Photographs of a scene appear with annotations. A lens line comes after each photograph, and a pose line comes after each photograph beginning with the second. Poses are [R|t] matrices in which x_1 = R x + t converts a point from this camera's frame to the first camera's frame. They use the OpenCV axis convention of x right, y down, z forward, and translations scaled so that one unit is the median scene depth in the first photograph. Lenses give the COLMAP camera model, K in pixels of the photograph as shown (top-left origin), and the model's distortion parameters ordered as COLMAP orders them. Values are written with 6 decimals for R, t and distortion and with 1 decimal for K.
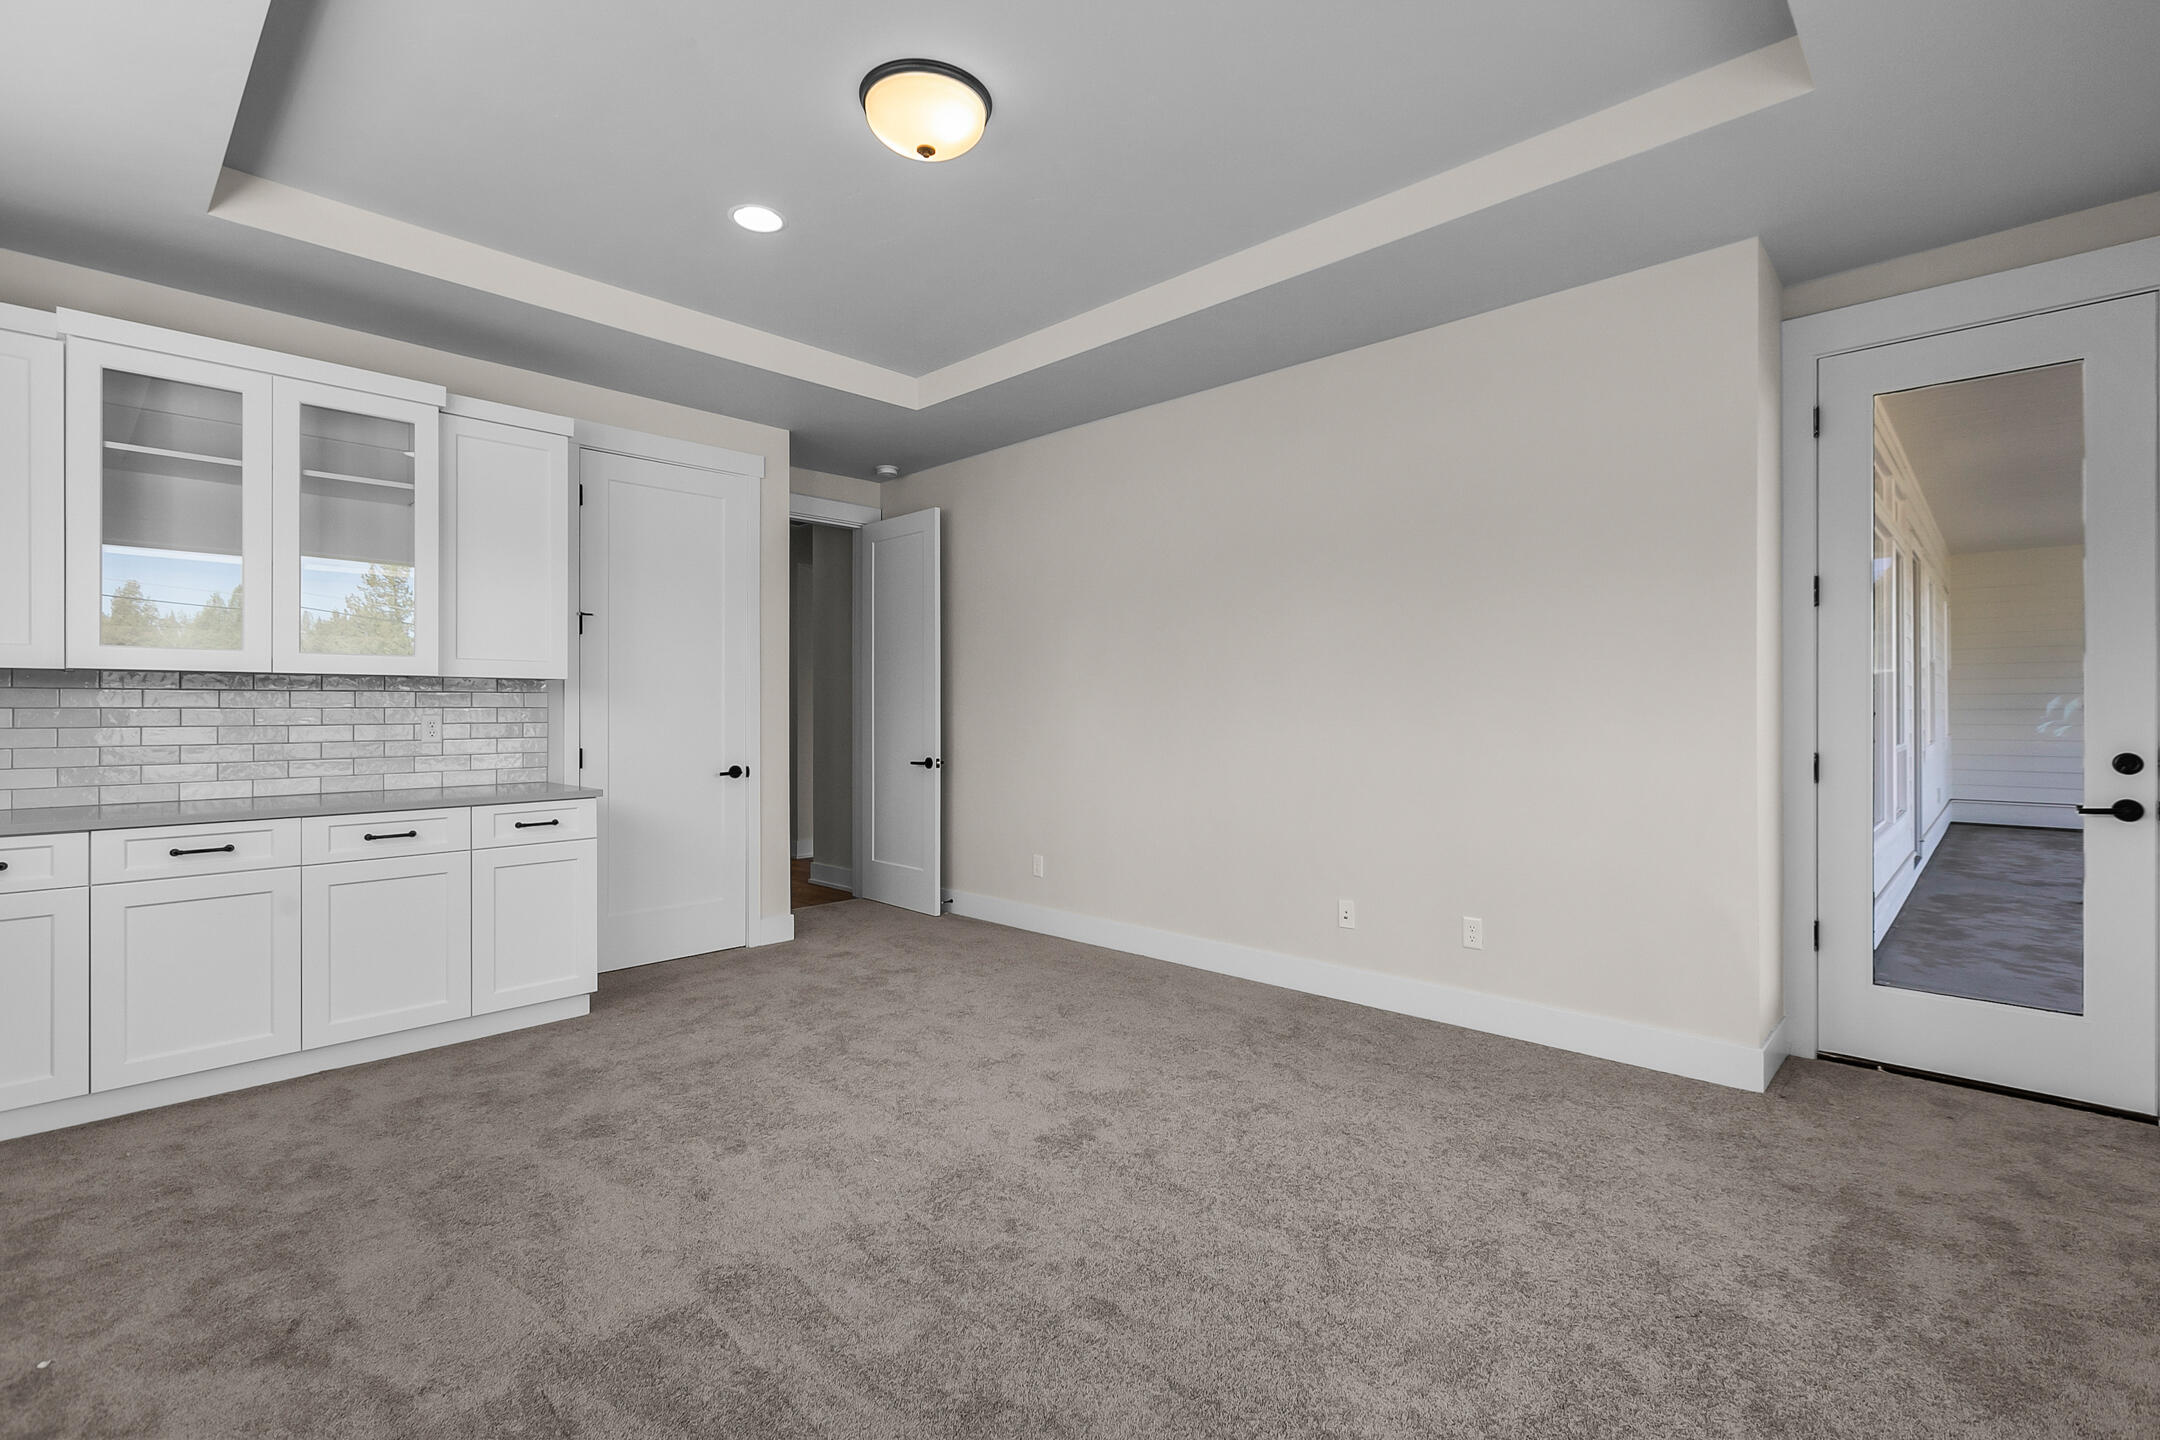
lens RADIAL K [[970.3, 0, 1091.7], [0, 970.3, 711.5], [0, 0, 1]] dist [0.000603, -0.000354]
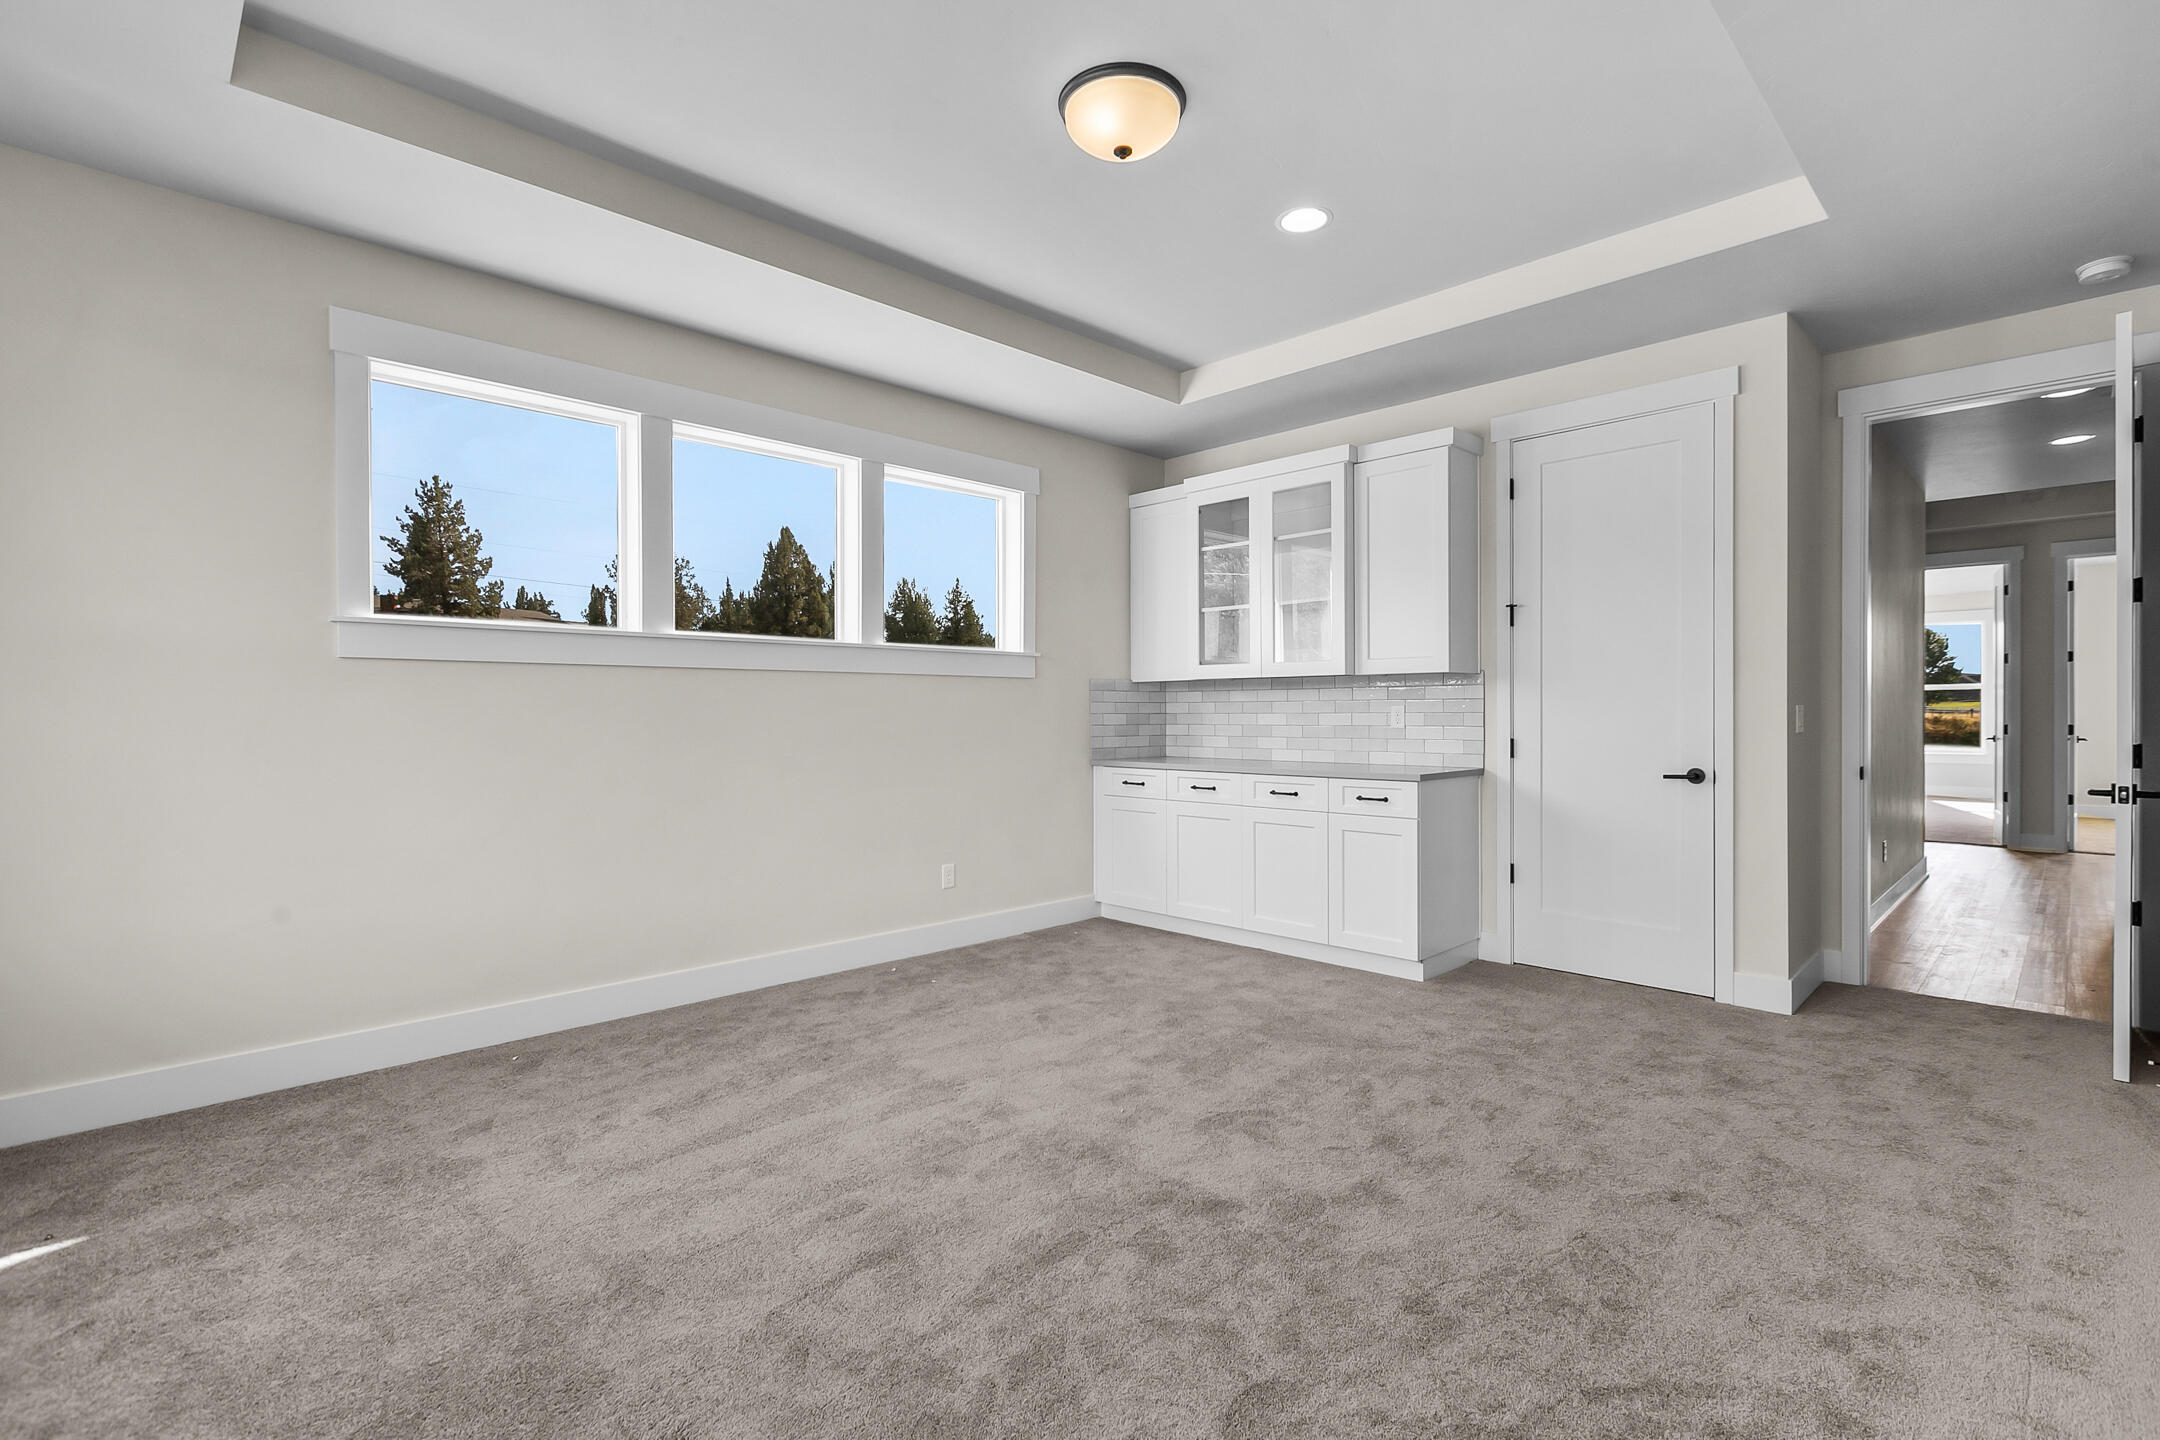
lens RADIAL K [[969.5, 0, 1080.0], [0, 969.5, 720.0], [0, 0, 1]] dist [0.001195, -0.000257]
pose [[-0.031249, 0.011253, -0.999448, 0.624369], [0.003074, 0.999933, 0.011162, 0.007652], [0.999507, -0.002724, -0.031281, 0.714177]]
